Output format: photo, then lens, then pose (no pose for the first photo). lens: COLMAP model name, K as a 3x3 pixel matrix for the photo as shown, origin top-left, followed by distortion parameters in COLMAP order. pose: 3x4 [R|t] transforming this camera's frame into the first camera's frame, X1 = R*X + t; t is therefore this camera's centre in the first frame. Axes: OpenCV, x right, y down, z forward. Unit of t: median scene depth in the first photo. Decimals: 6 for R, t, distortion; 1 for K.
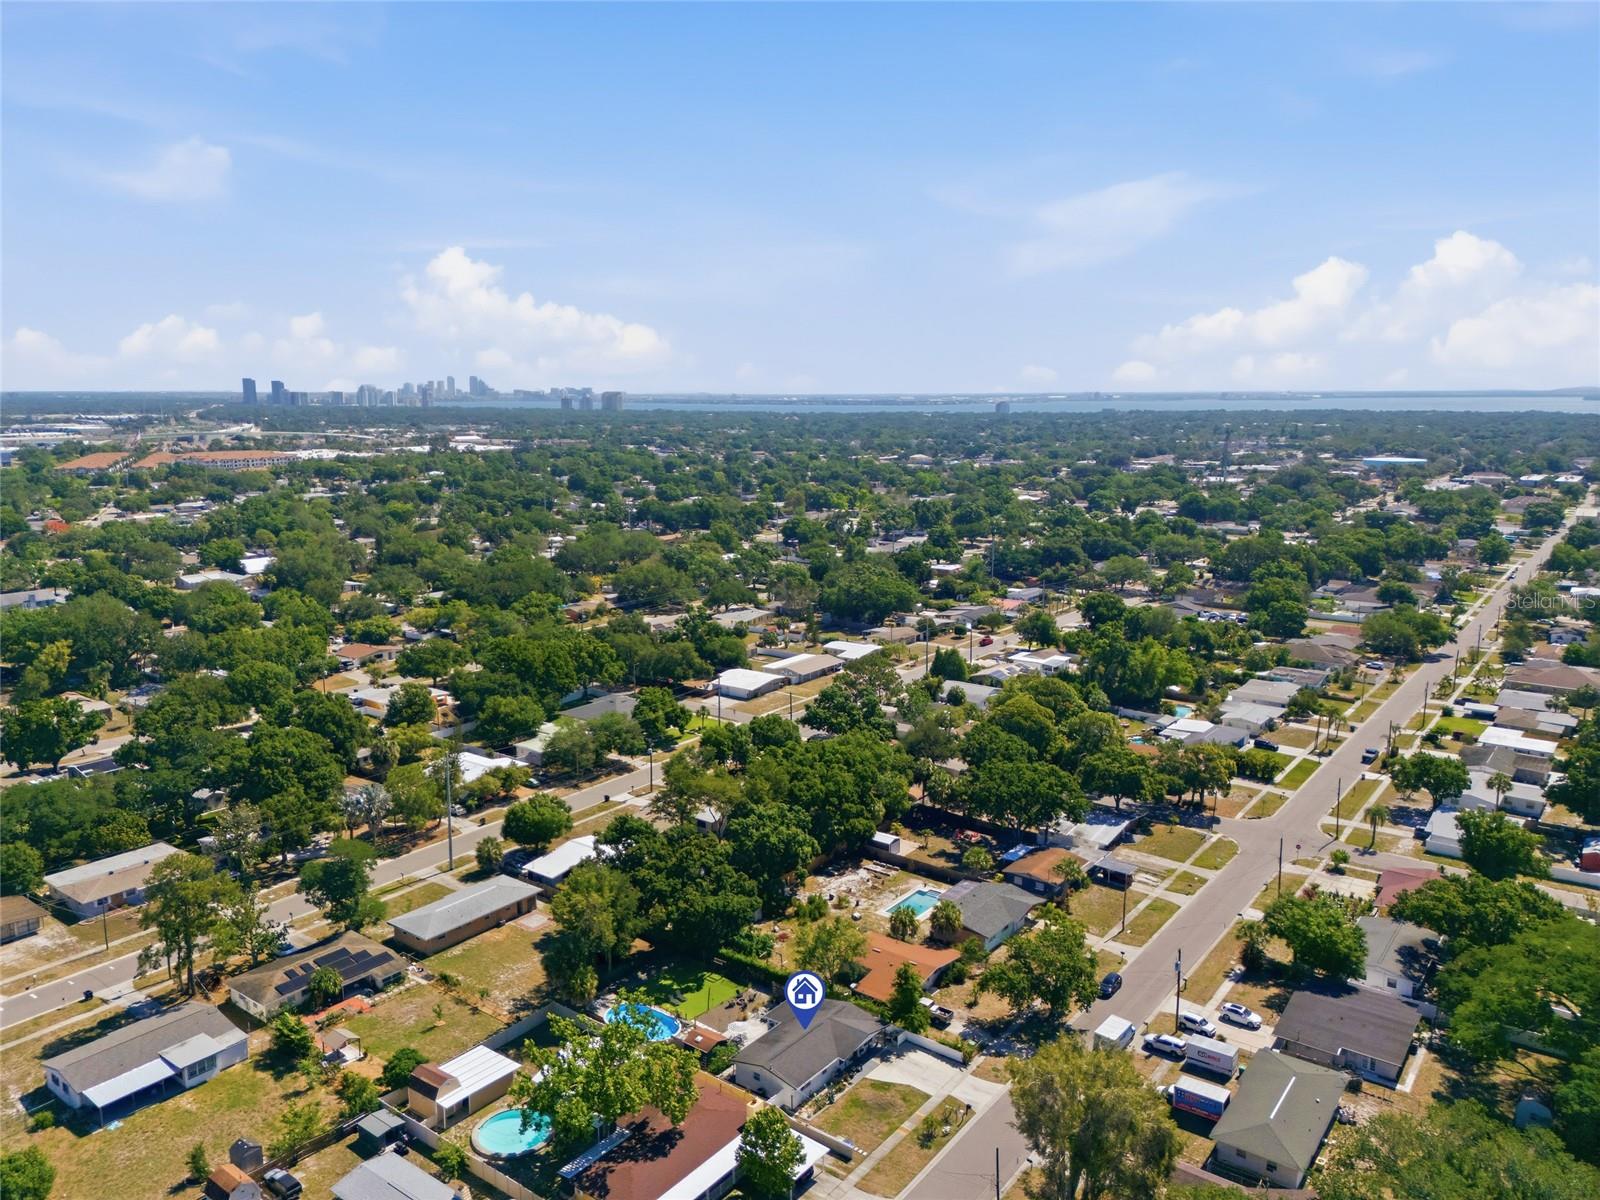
lens RADIAL K [[1183.3, 0, 800.0], [0, 1183.3, 600.0], [0, 0, 1]] dist [0.092621, -0.118790]
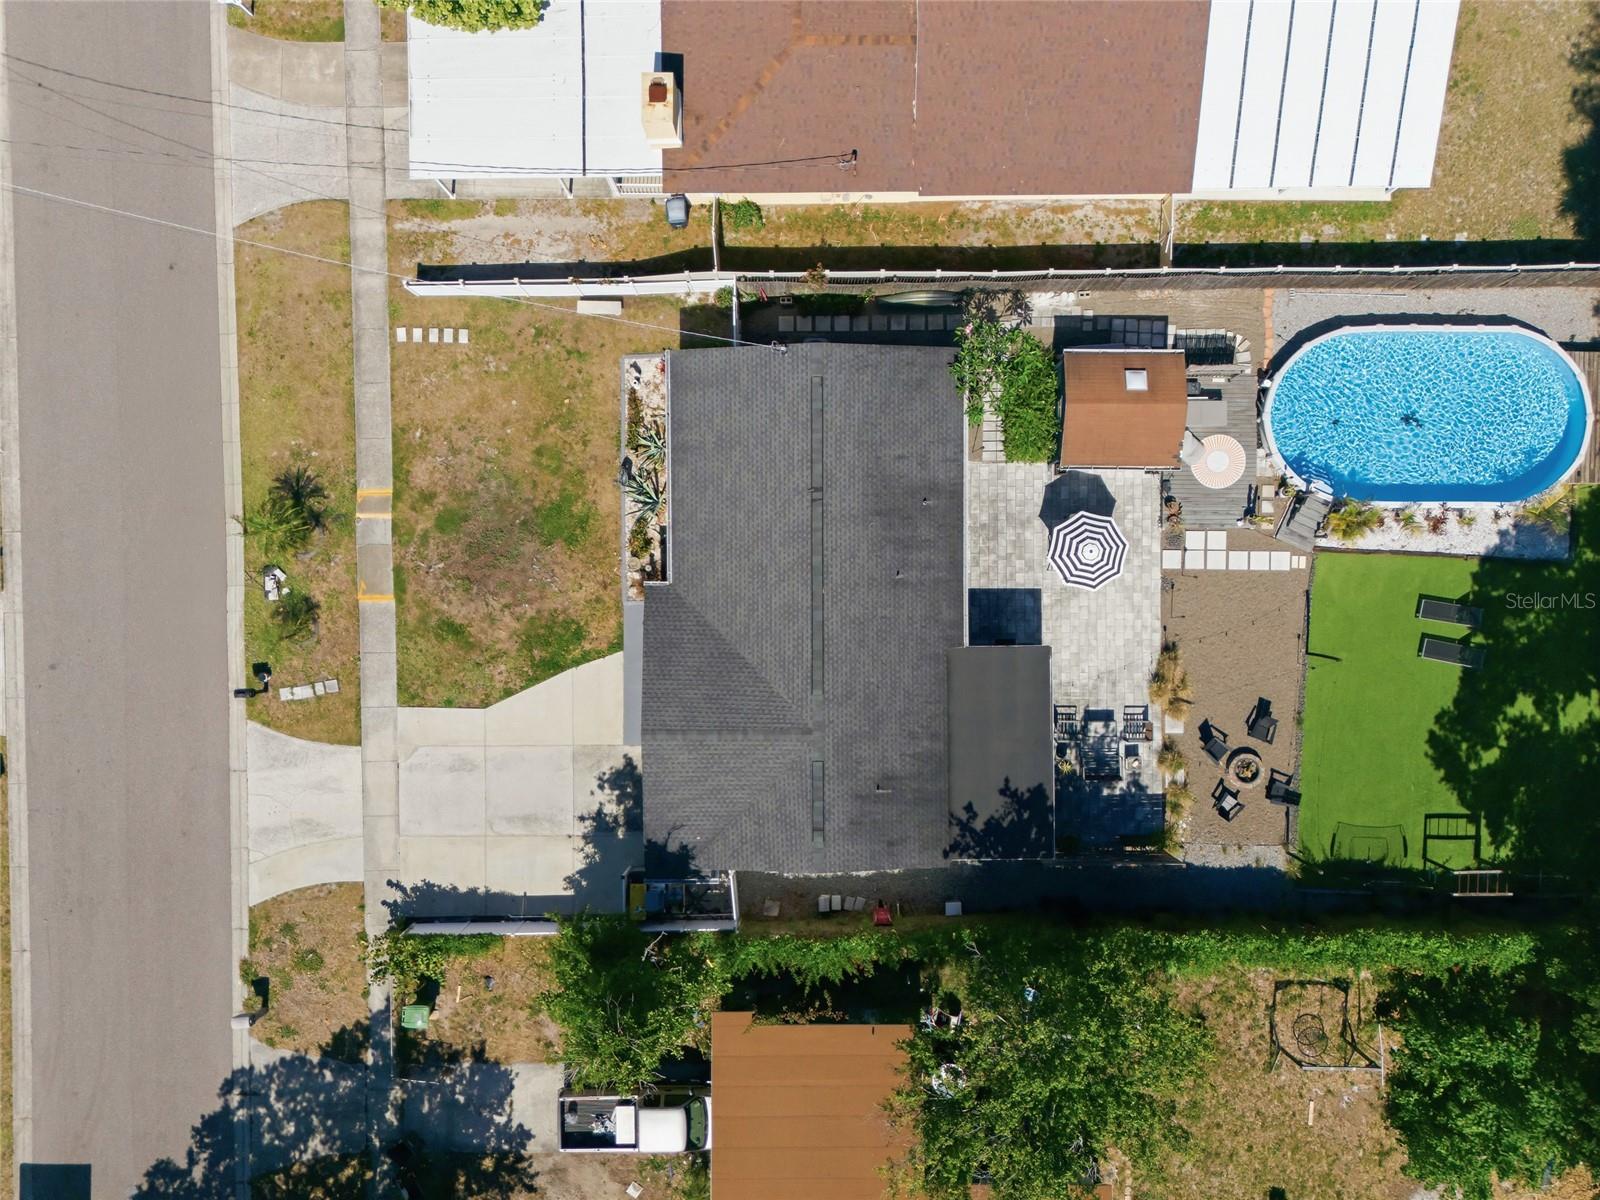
lens RADIAL K [[1177.9, 0, 800.0], [0, 1177.9, 600.0], [0, 0, 1]] dist [0.103454, -0.112200]
pose [[-0.795741, 0.605482, 0.013723, 0.003777], [-0.094791, -0.146892, 0.984600, 0.078920], [0.598173, 0.782186, 0.174282, 0.792266]]
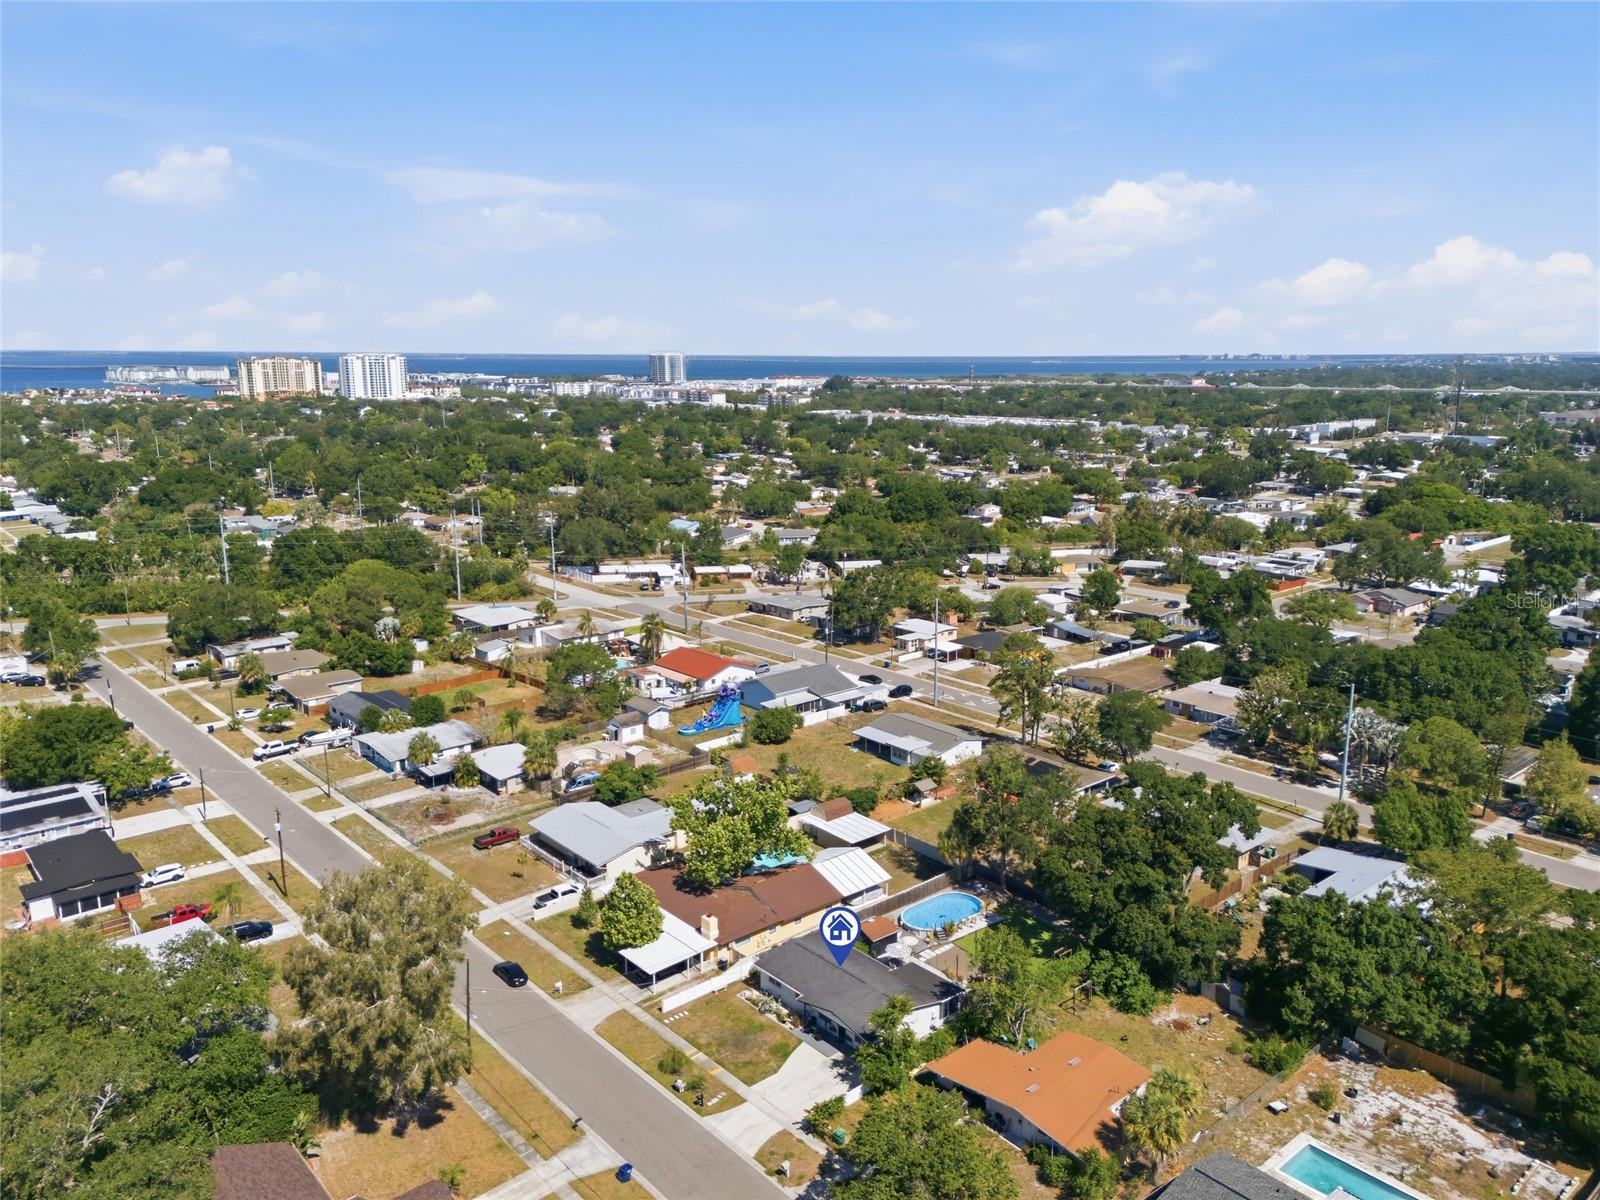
lens RADIAL K [[1177.9, 0, 800.0], [0, 1177.9, 600.0], [0, 0, 1]] dist [0.103454, -0.112200]
pose [[-0.208236, 0.201079, -0.957186, 0.628125], [-0.174221, 0.955363, 0.238597, -0.063778], [0.962437, 0.216446, -0.163909, 0.875565]]
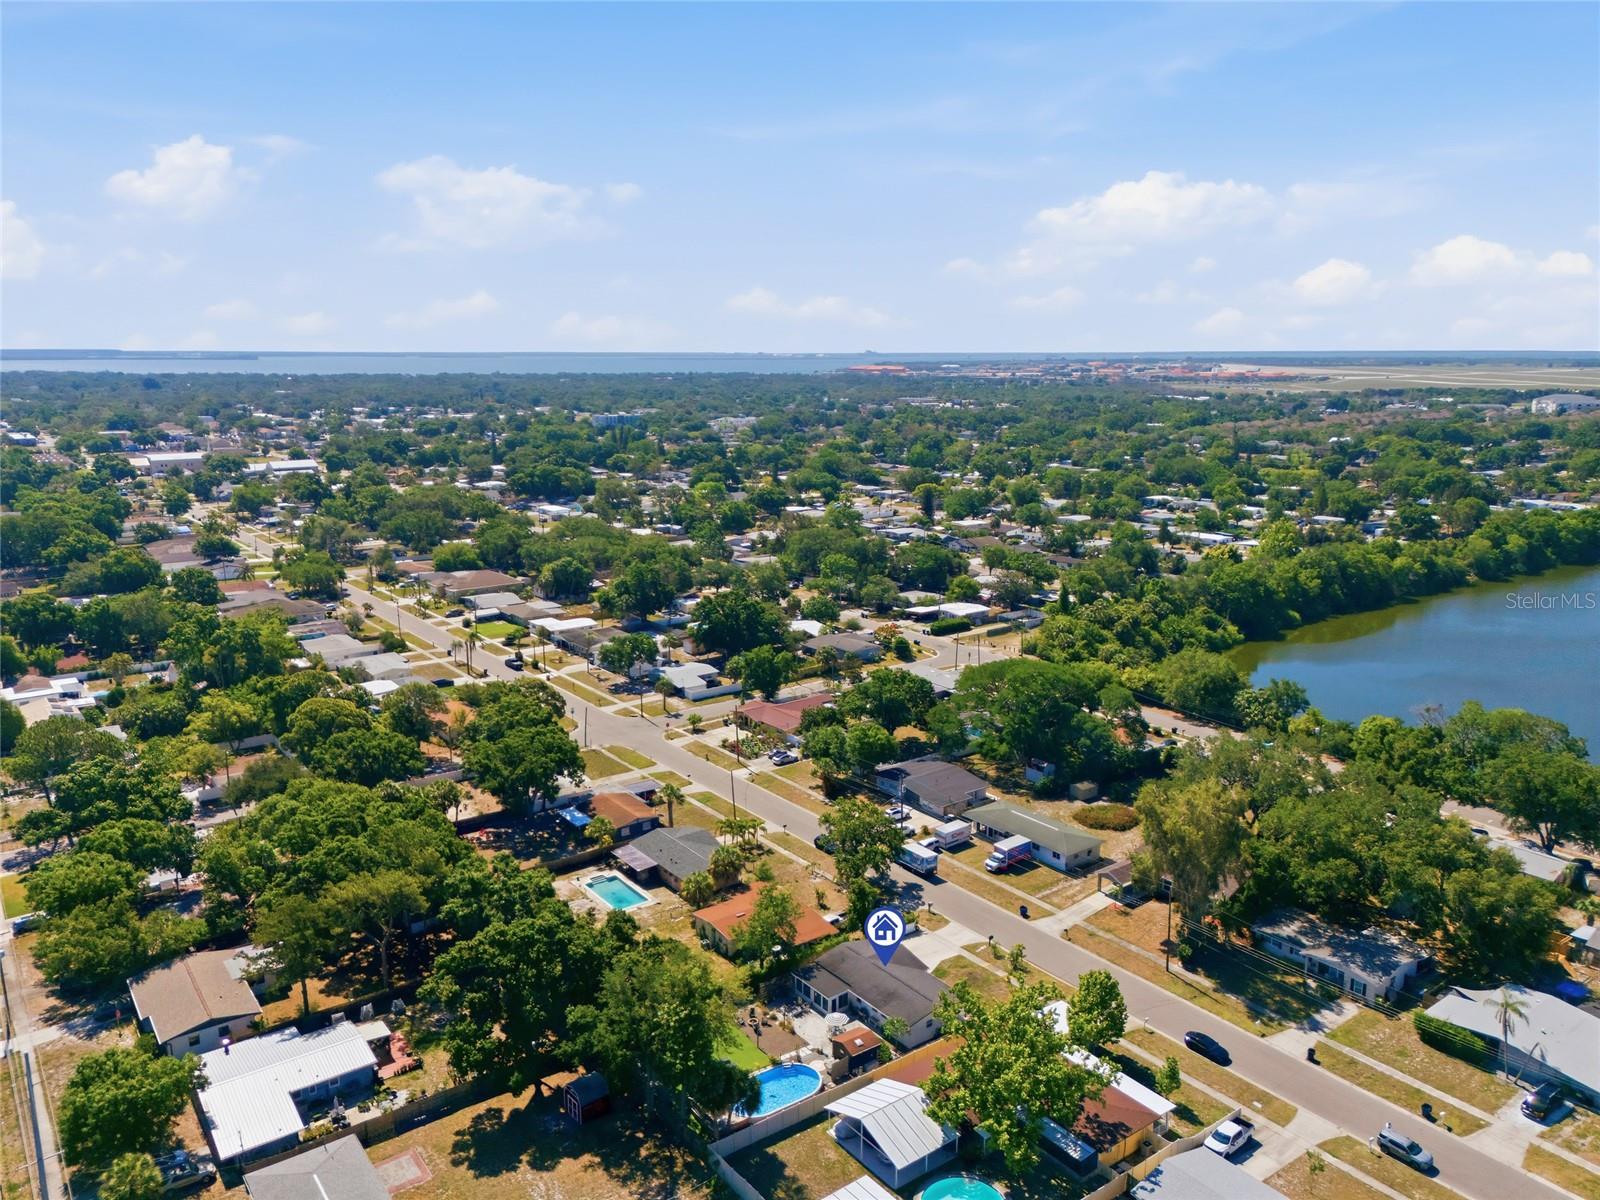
lens RADIAL K [[1177.9, 0, 800.0], [0, 1177.9, 600.0], [0, 0, 1]] dist [0.103454, -0.112200]
pose [[0.279832, -0.201198, 0.938730, -0.728534], [0.171180, 0.972581, 0.157425, -0.087067], [-0.944665, 0.116639, 0.306601, 0.611854]]
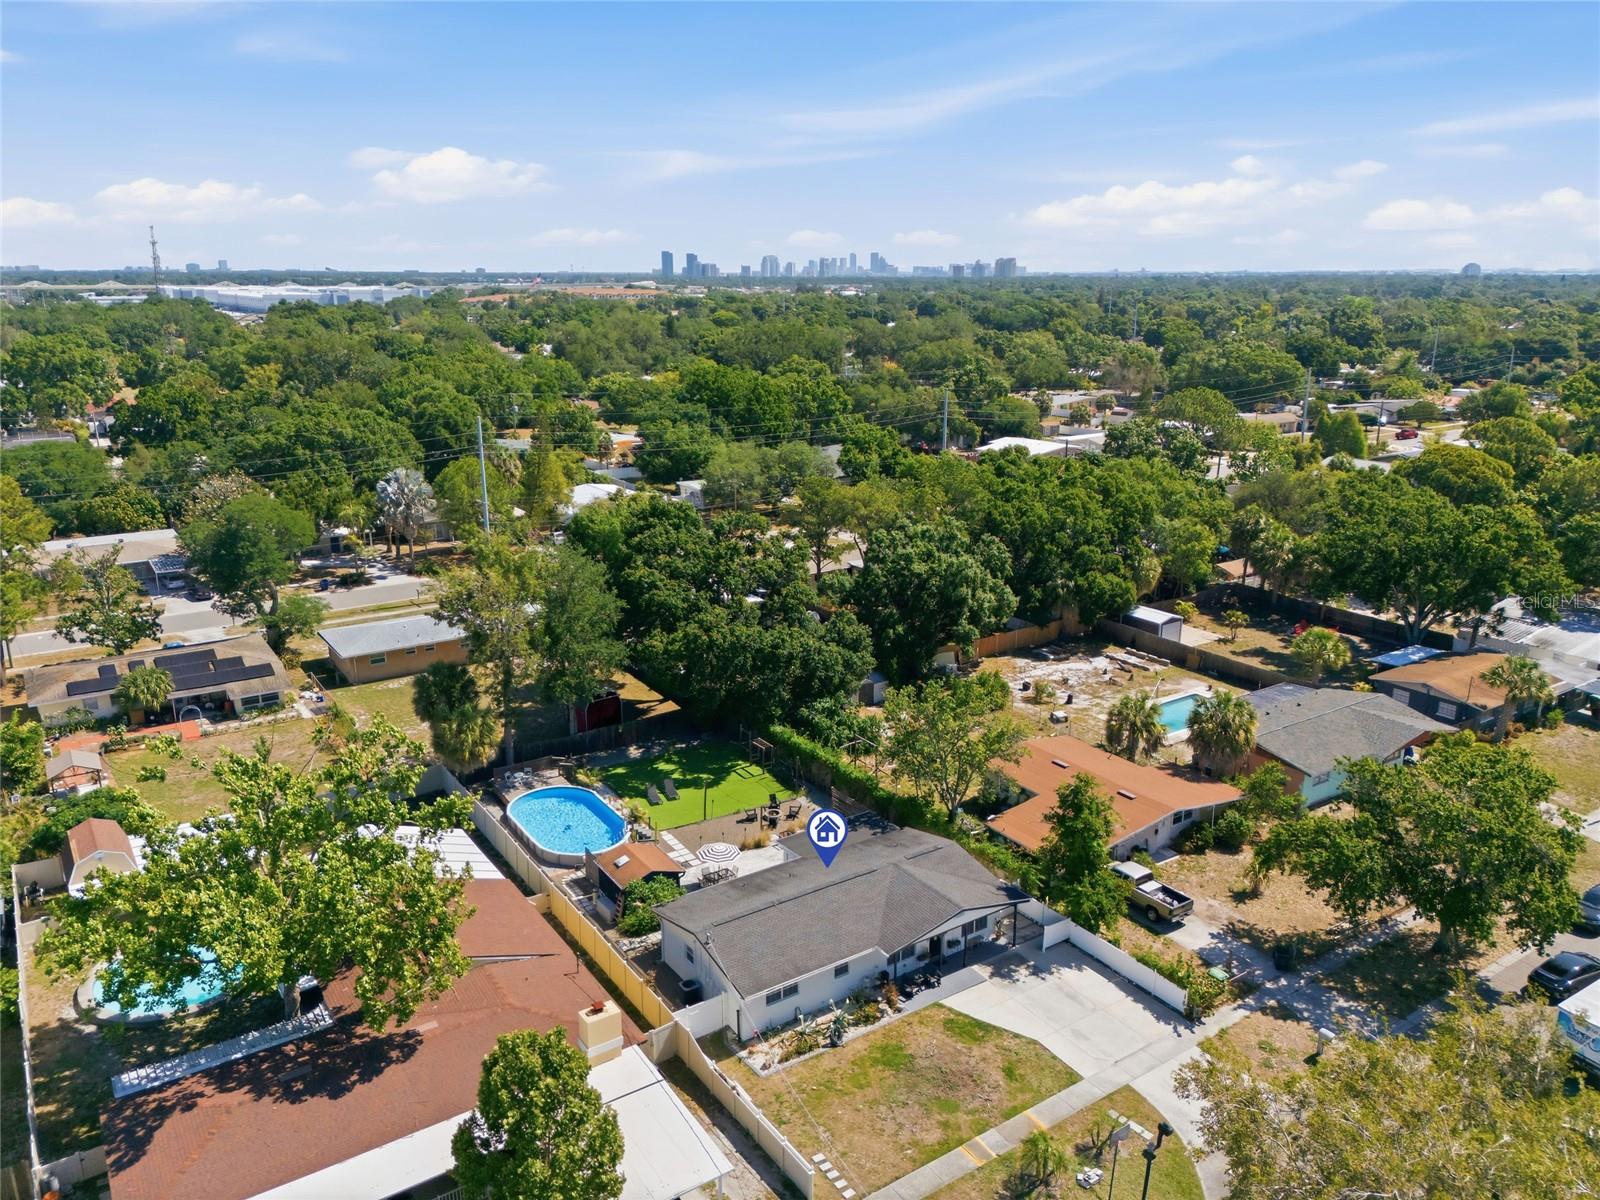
lens RADIAL K [[1177.9, 0, 800.0], [0, 1177.9, 600.0], [0, 0, 1]] dist [0.103454, -0.112200]
pose [[0.946547, 0.086452, -0.310766, 0.105502], [-0.057234, 0.993141, 0.101957, 0.173837], [0.317449, -0.078721, 0.945002, 0.480147]]
